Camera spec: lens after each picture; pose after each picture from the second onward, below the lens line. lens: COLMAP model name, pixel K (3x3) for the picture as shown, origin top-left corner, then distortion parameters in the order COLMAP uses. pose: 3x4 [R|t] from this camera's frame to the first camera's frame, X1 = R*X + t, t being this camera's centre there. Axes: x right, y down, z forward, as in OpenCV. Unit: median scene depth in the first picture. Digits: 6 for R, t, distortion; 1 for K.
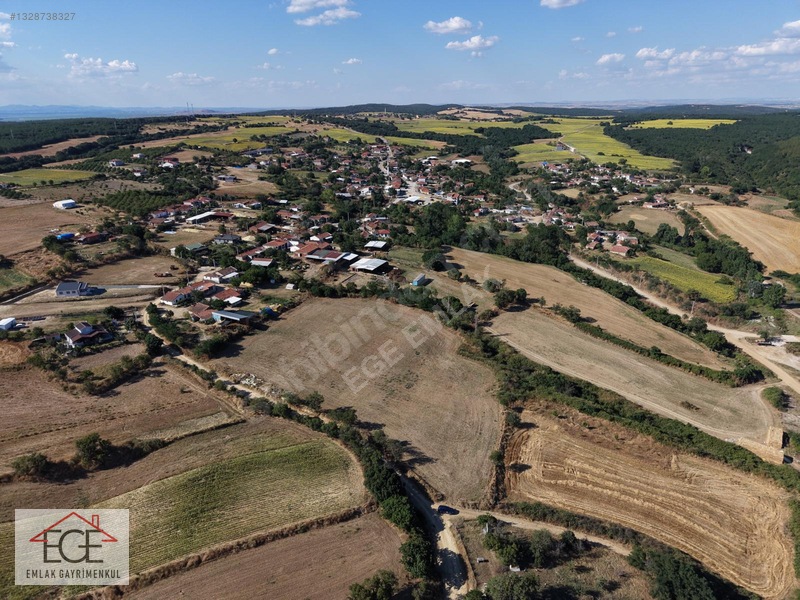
lens RADIAL K [[533.9, 0, 400.0], [0, 533.9, 300.0], [0, 0, 1]] dist [0.031825, -0.032943]
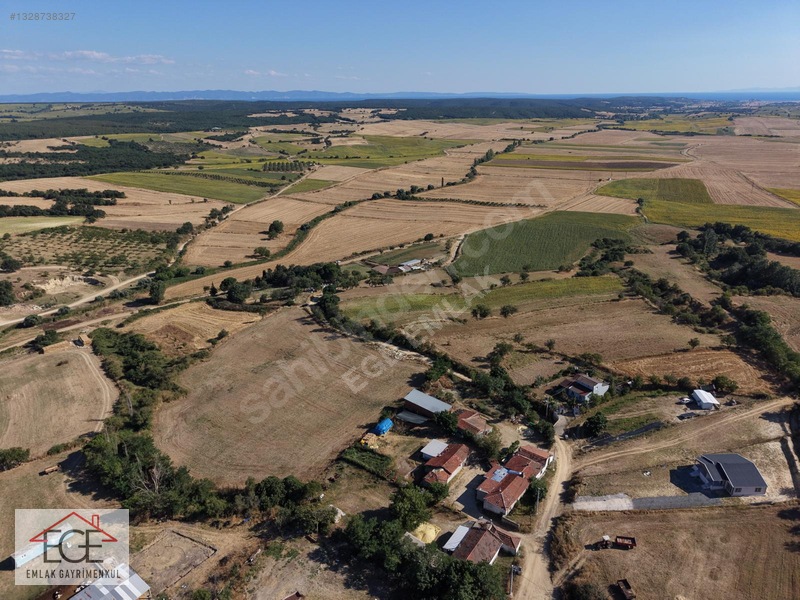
lens RADIAL K [[533.9, 0, 400.0], [0, 533.9, 300.0], [0, 0, 1]] dist [0.031825, -0.032943]
pose [[-0.977386, -0.052414, 0.204863, -0.326354], [0.096146, 0.752716, 0.651287, -0.443779], [-0.188340, 0.656255, -0.730655, 1.121101]]
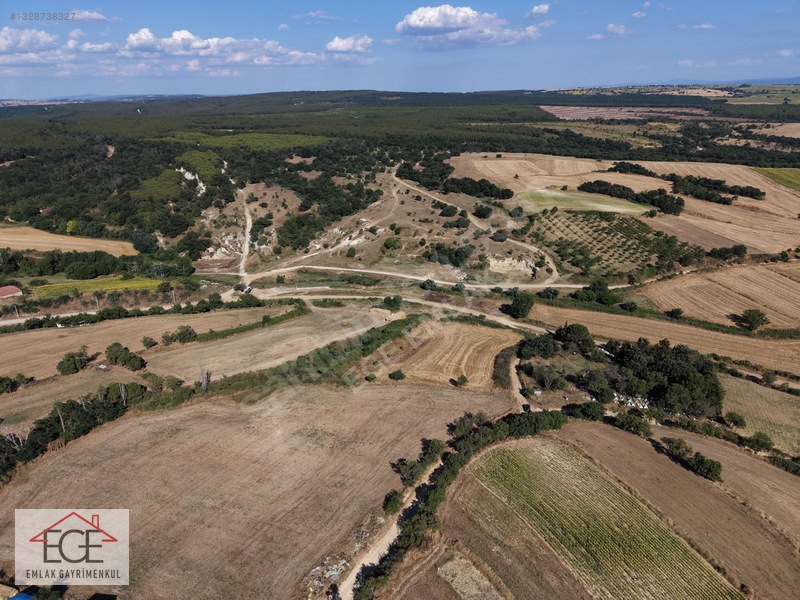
lens RADIAL K [[533.9, 0, 400.0], [0, 533.9, 300.0], [0, 0, 1]] dist [0.031825, -0.032943]
pose [[-0.044198, -0.348234, 0.936365, -0.459853], [0.369777, 0.865009, 0.339151, -0.172893], [-0.928068, 0.361237, 0.090537, 0.487523]]
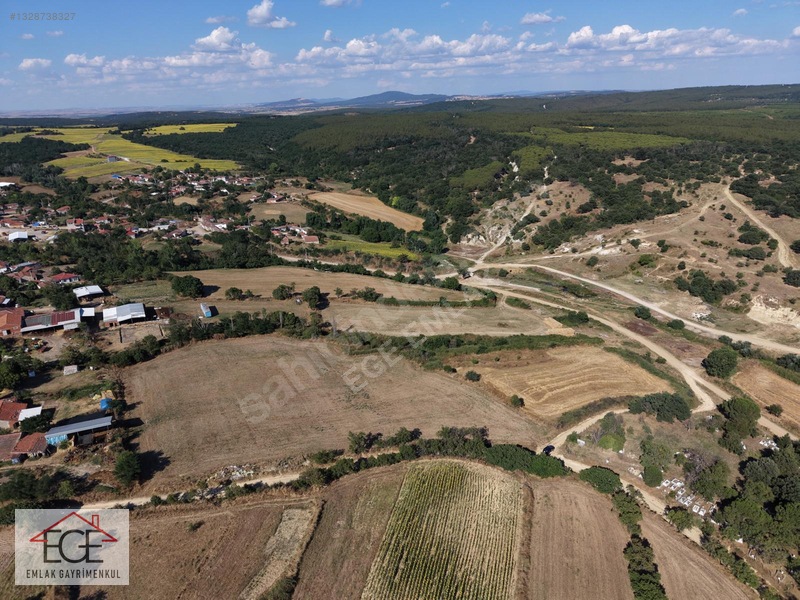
lens RADIAL K [[533.9, 0, 400.0], [0, 533.9, 300.0], [0, 0, 1]] dist [0.031825, -0.032943]
pose [[0.618043, -0.278681, 0.735091, -0.395837], [0.288119, 0.950294, 0.118025, -0.064862], [-0.731444, 0.138849, 0.667616, 0.189706]]
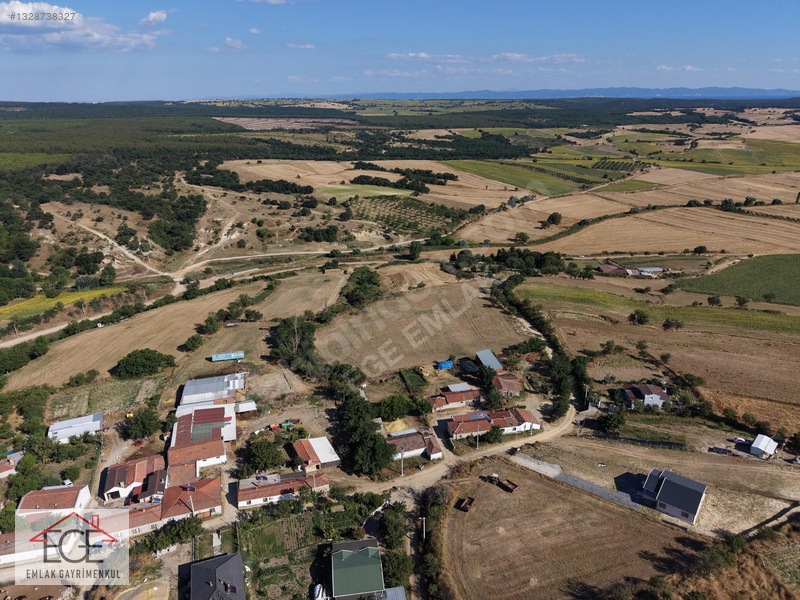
lens RADIAL K [[533.9, 0, 400.0], [0, 533.9, 300.0], [0, 0, 1]] dist [0.031825, -0.032943]
pose [[-0.632118, -0.257518, 0.730829, -0.643792], [0.286514, 0.798640, 0.529229, -0.428935], [-0.719956, 0.543928, -0.431052, 1.094870]]
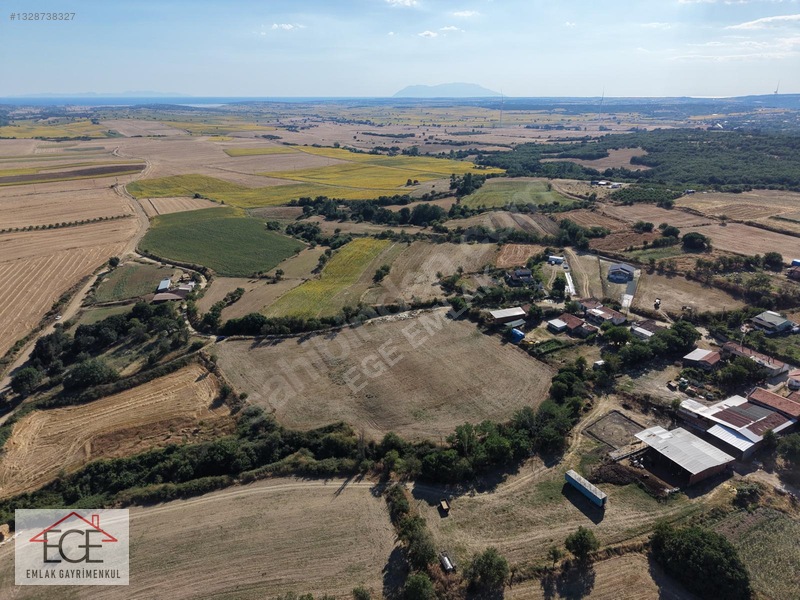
lens RADIAL K [[533.9, 0, 400.0], [0, 533.9, 300.0], [0, 0, 1]] dist [0.031825, -0.032943]
pose [[-0.626133, 0.293940, -0.722189, 0.449156], [-0.261045, 0.793744, 0.549387, -0.402004], [0.734720, 0.532513, -0.420257, 0.977297]]
